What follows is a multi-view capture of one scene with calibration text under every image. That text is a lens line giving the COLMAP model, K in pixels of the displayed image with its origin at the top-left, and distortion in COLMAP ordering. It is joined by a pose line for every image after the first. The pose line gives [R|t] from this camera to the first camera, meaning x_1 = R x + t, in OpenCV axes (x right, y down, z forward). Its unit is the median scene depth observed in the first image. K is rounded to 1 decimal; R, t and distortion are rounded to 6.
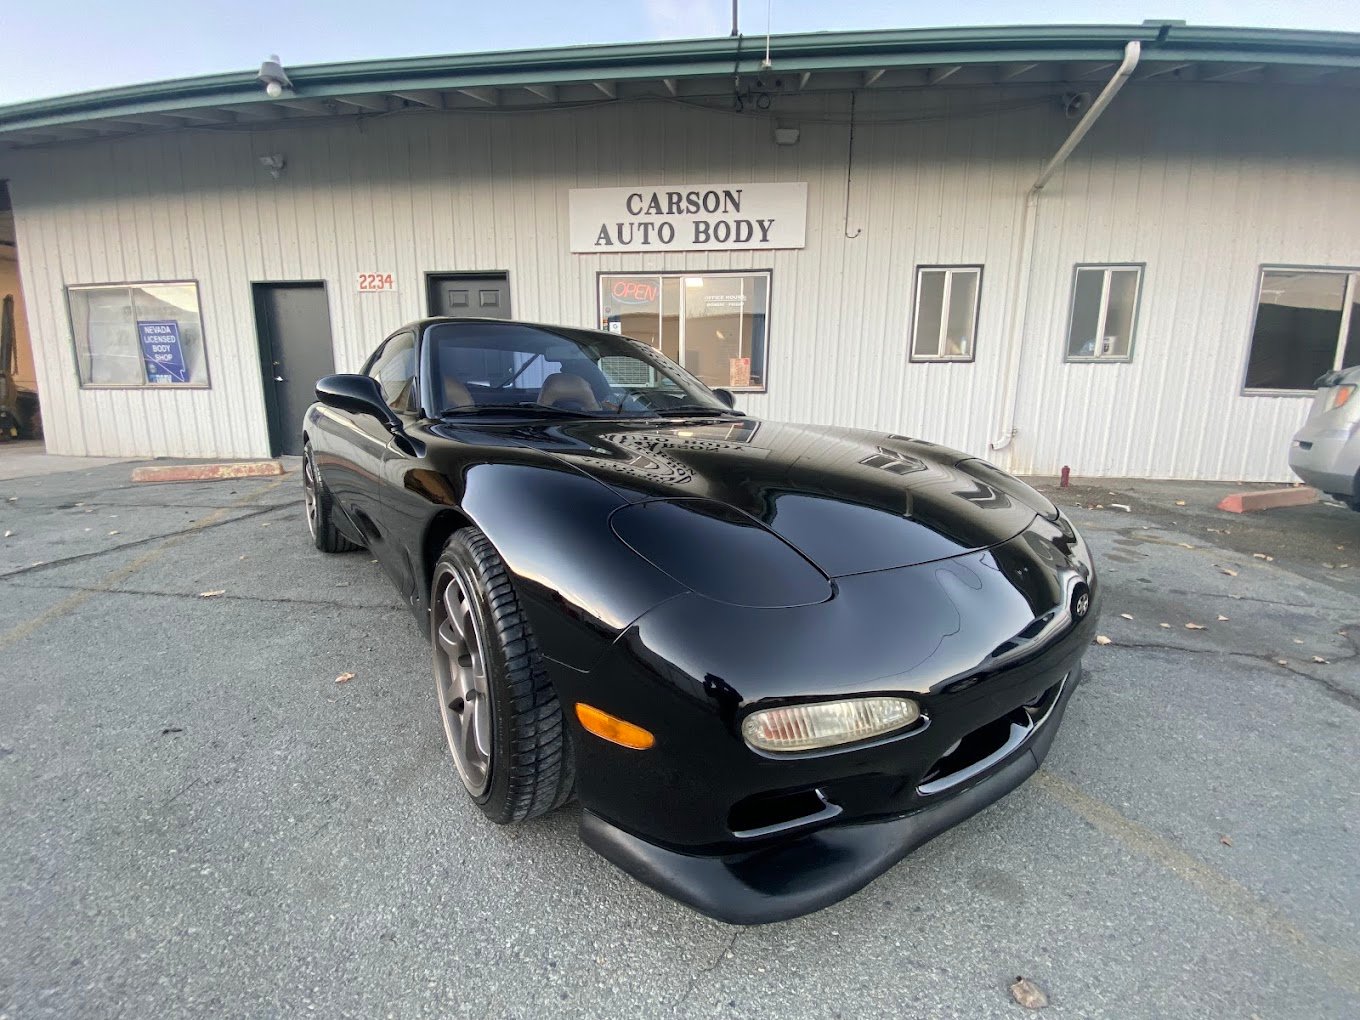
lens RADIAL K [[559.6, 0, 674.5], [0, 559.6, 515.3], [0, 0, 1]] dist [0.000472, -0.000275]
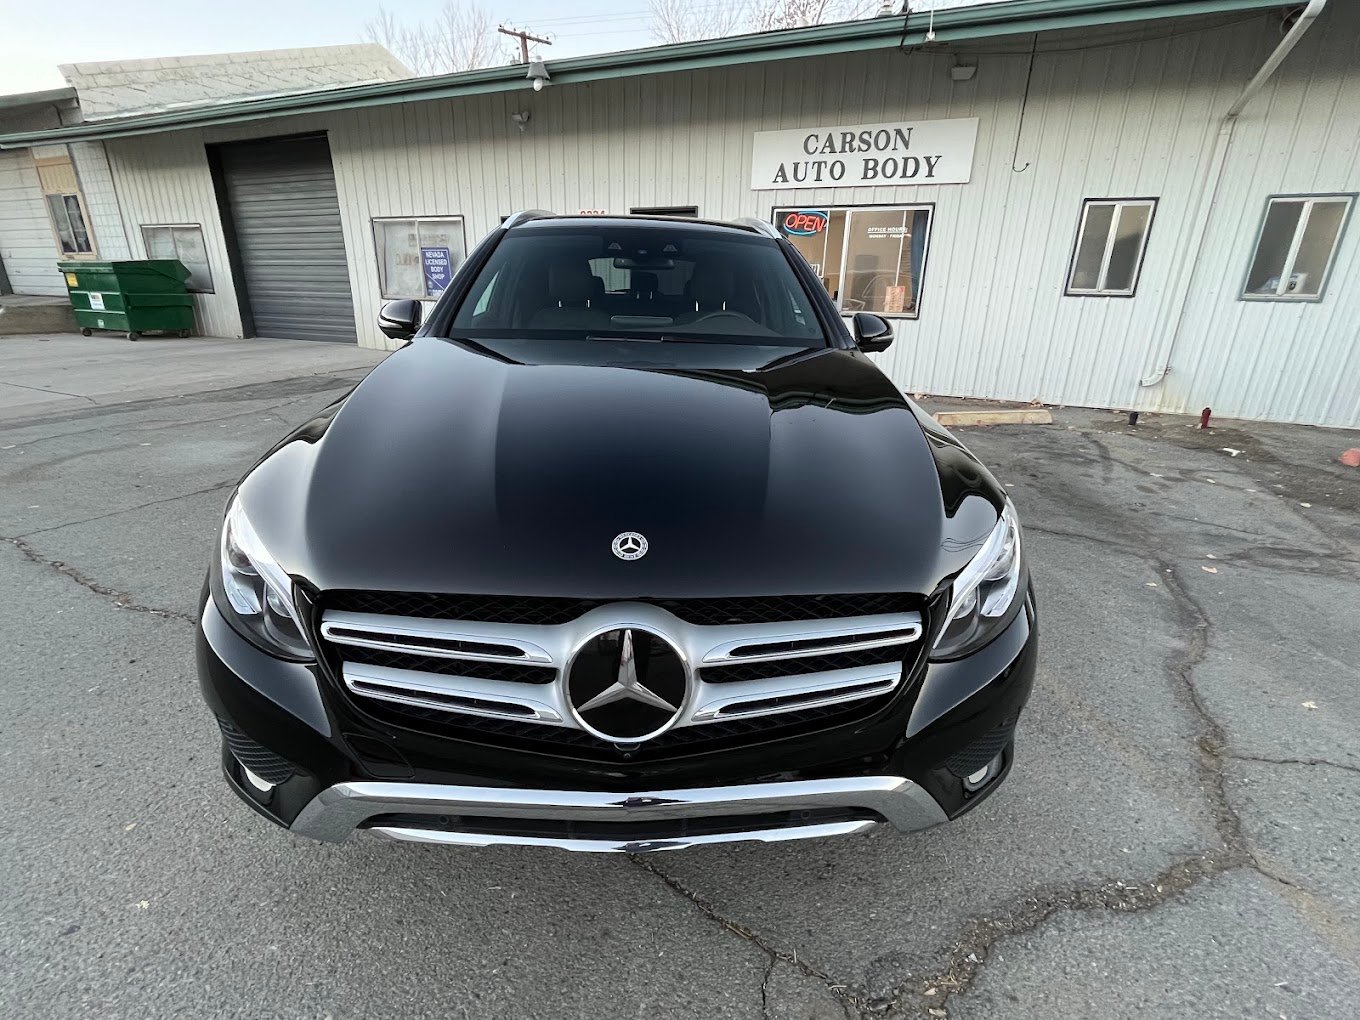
lens RADIAL K [[606.4, 0, 678.7], [0, 606.4, 504.6], [0, 0, 1]] dist [-0.022402, 0.007599]
pose [[0.957656, 0.108755, -0.266583, 0.074799], [-0.069329, 0.985775, 0.153105, -0.012521], [0.279442, -0.128140, 0.951574, -0.311395]]
